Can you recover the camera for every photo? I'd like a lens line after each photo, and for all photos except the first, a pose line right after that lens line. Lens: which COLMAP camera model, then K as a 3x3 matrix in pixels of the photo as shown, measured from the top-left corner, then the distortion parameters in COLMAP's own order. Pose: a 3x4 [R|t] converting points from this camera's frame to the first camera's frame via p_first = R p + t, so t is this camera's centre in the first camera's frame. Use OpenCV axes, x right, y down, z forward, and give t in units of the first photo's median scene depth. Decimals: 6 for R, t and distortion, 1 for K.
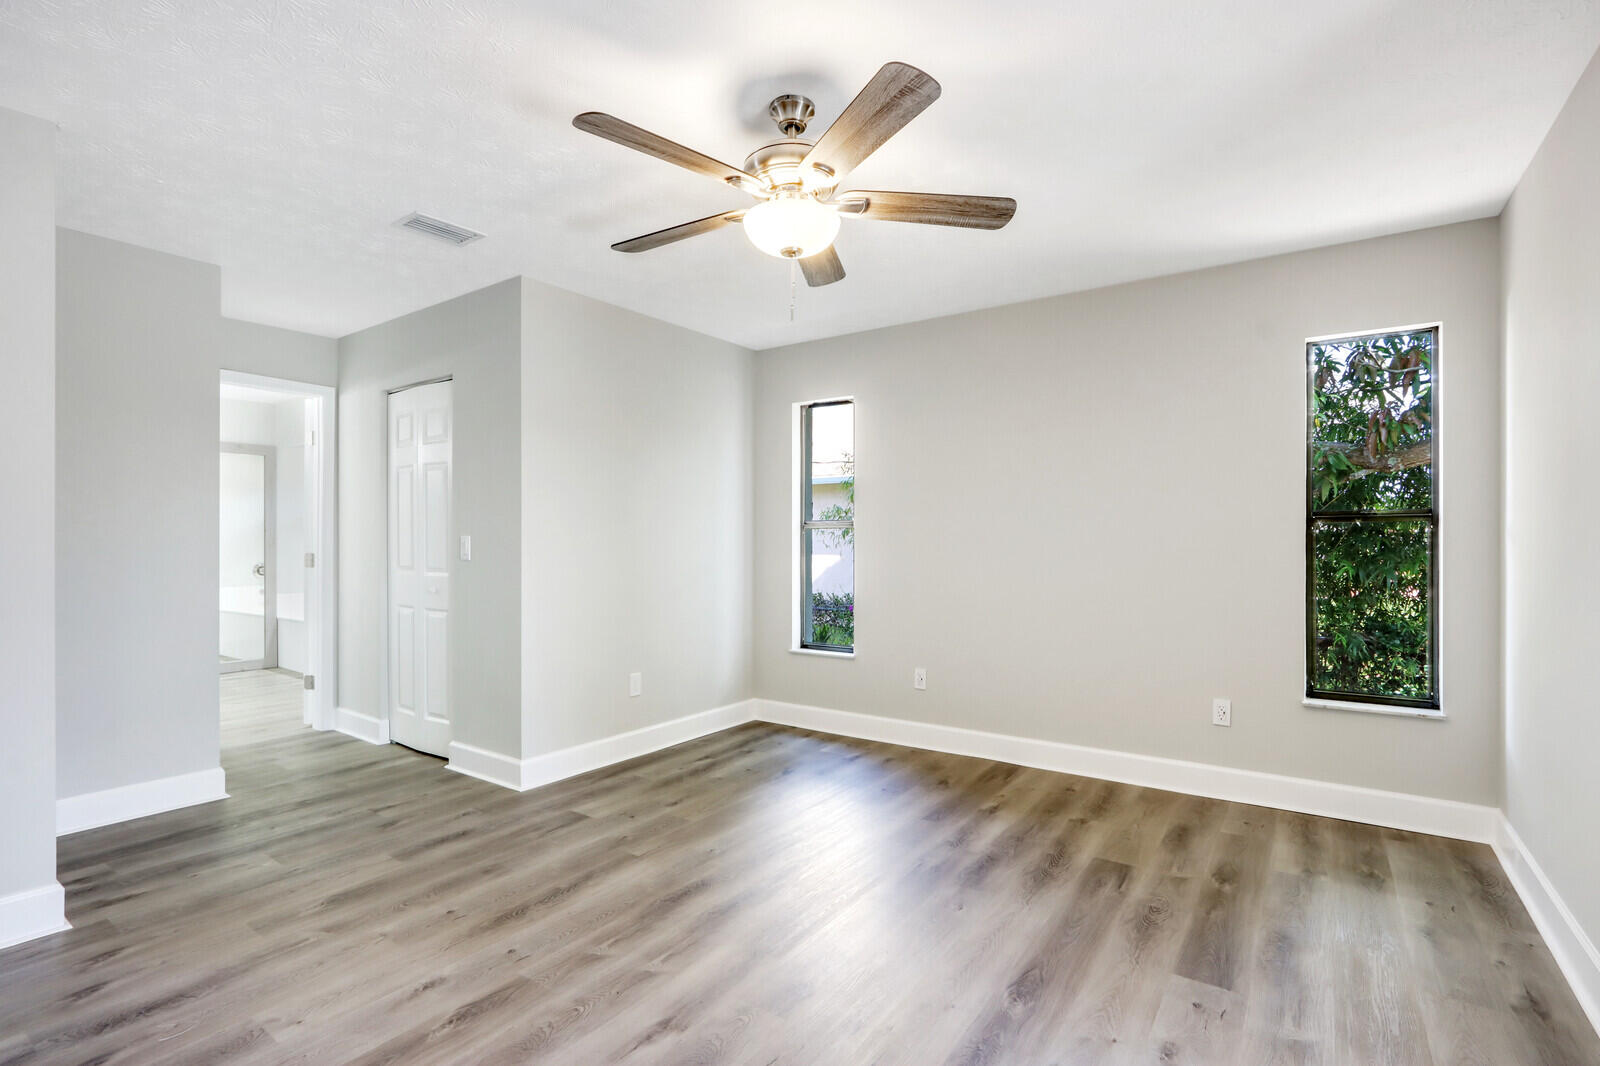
lens RADIAL K [[754.8, 0, 789.4], [0, 754.8, 537.8], [0, 0, 1]] dist [-0.020403, 0.000041]
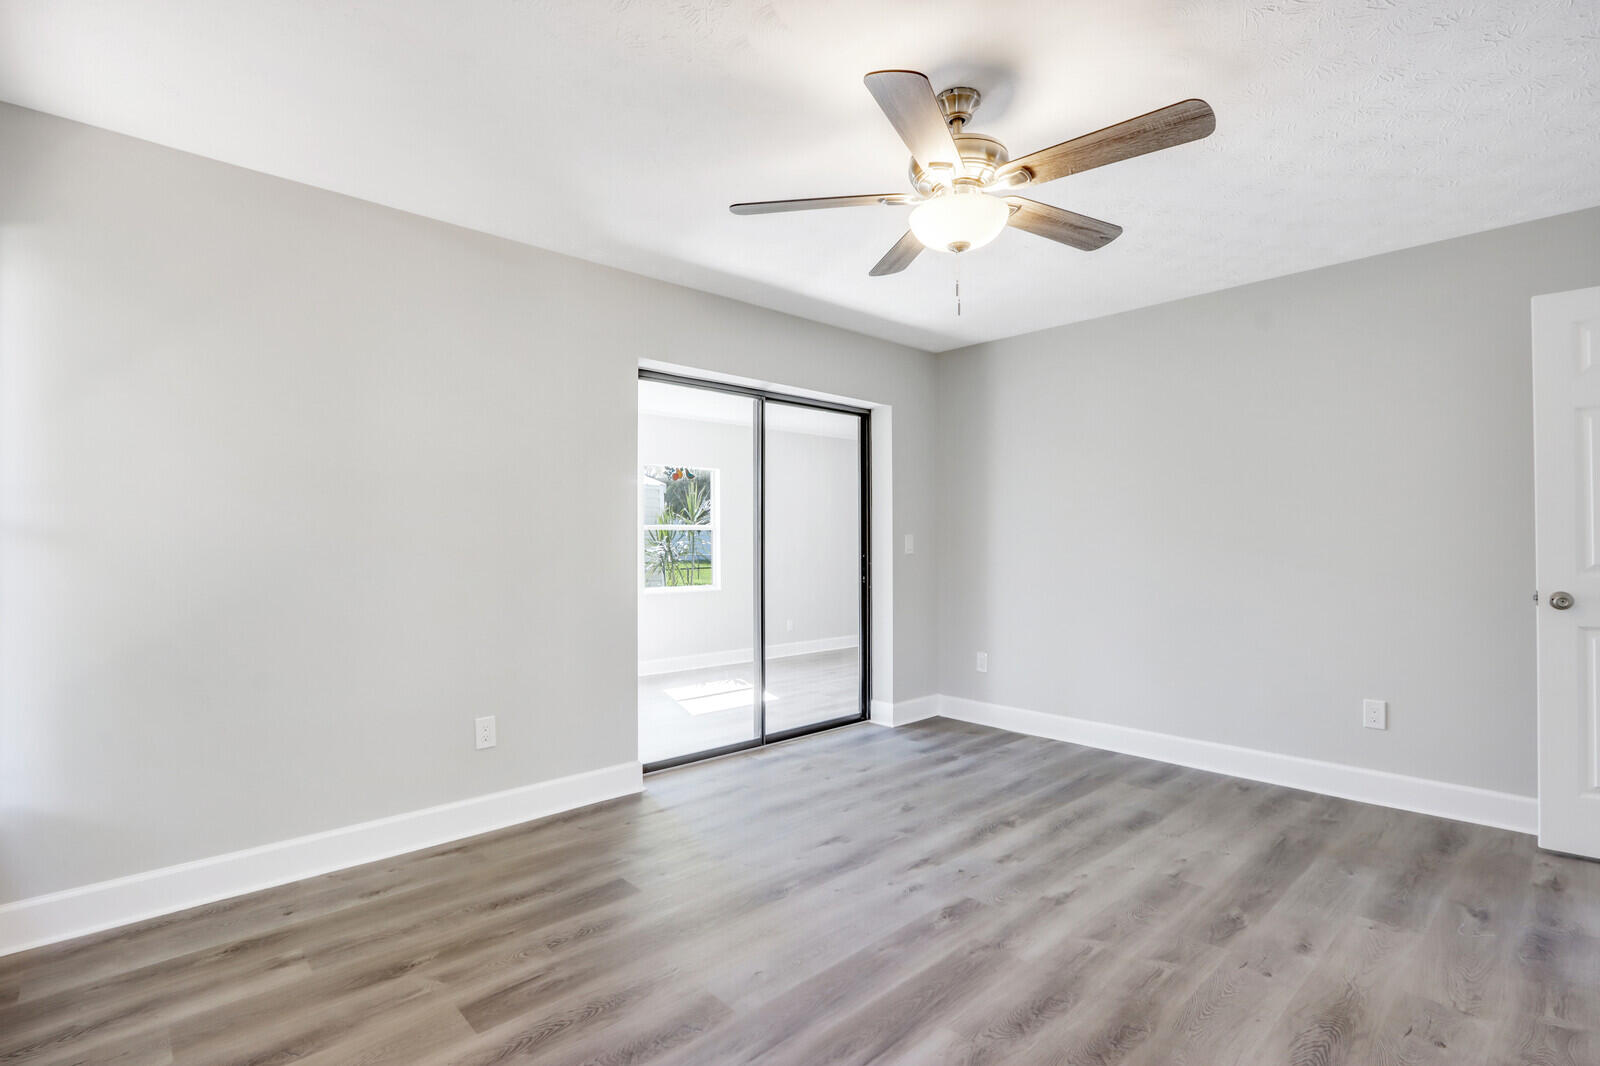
lens RADIAL K [[748.6, 0, 796.6], [0, 748.6, 546.1], [0, 0, 1]] dist [-0.017008, 0.001052]
pose [[-0.977206, 0.002147, 0.212282, 0.005031], [0.003080, 0.999987, 0.004064, 0.008569], [-0.212270, 0.004625, -0.977200, 1.578001]]
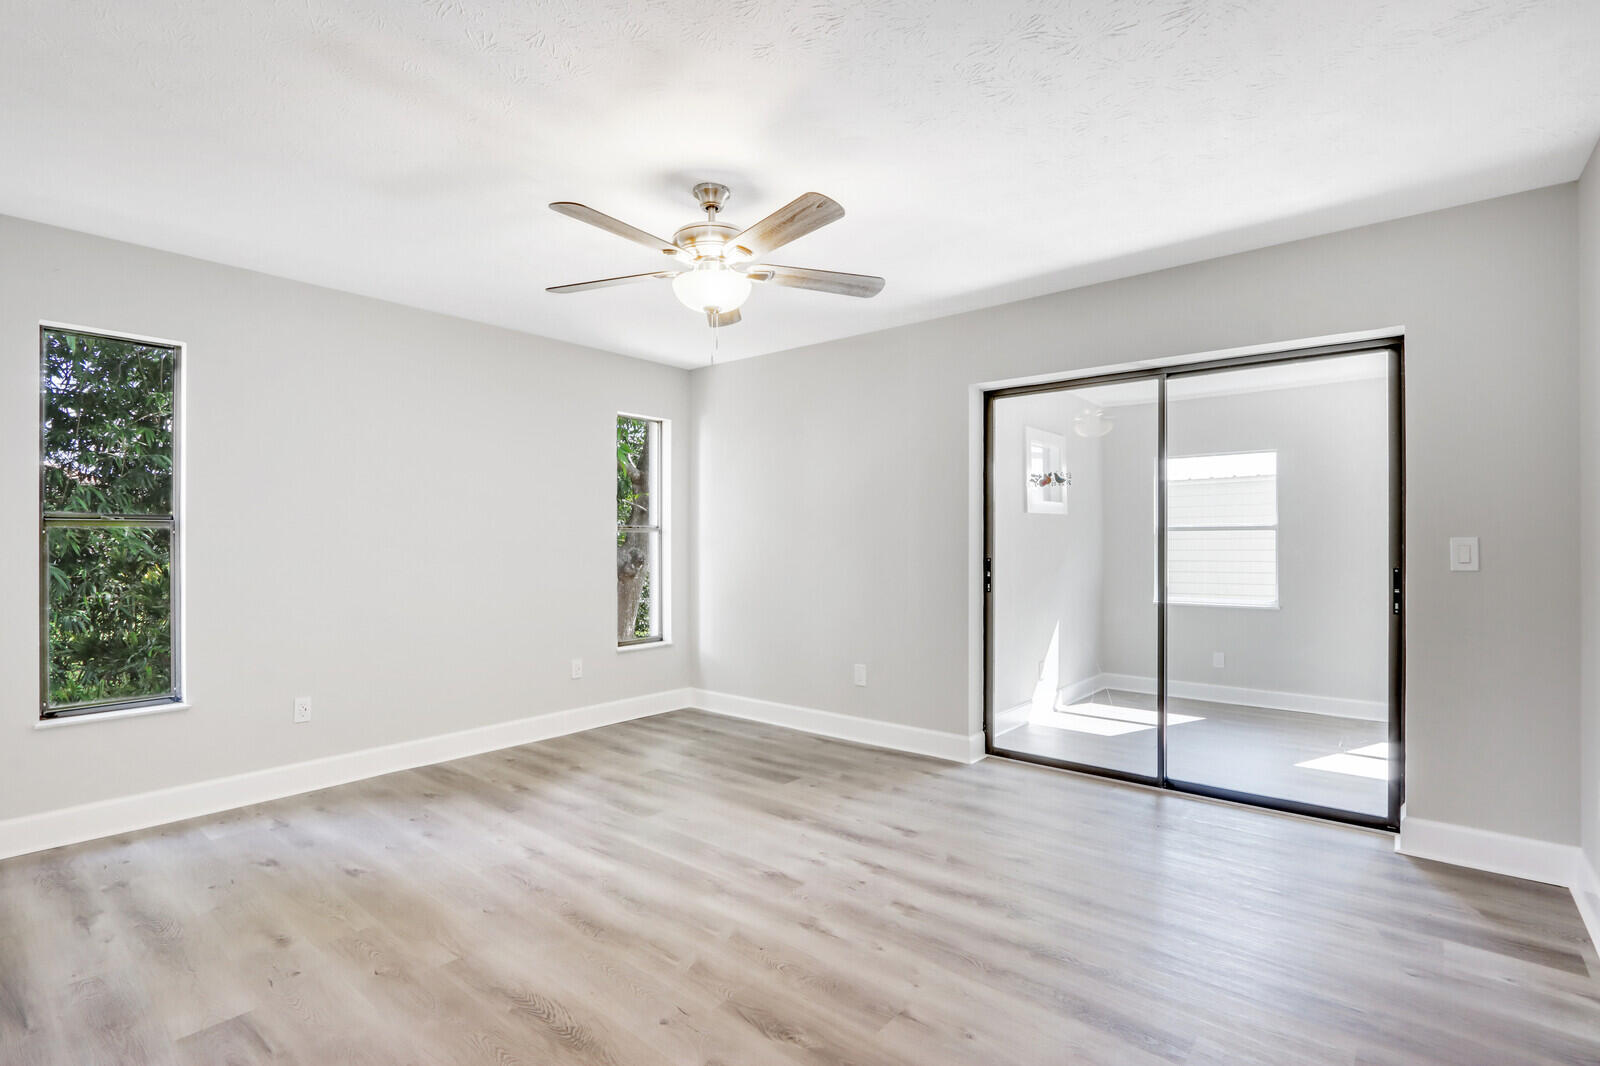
lens RADIAL K [[748.6, 0, 796.6], [0, 748.6, 546.1], [0, 0, 1]] dist [-0.017008, 0.001052]
pose [[0.079817, -0.005180, 0.996796, -0.942138], [-0.002281, 0.999983, 0.005379, -0.000154], [-0.996807, -0.002703, 0.079804, 0.608235]]
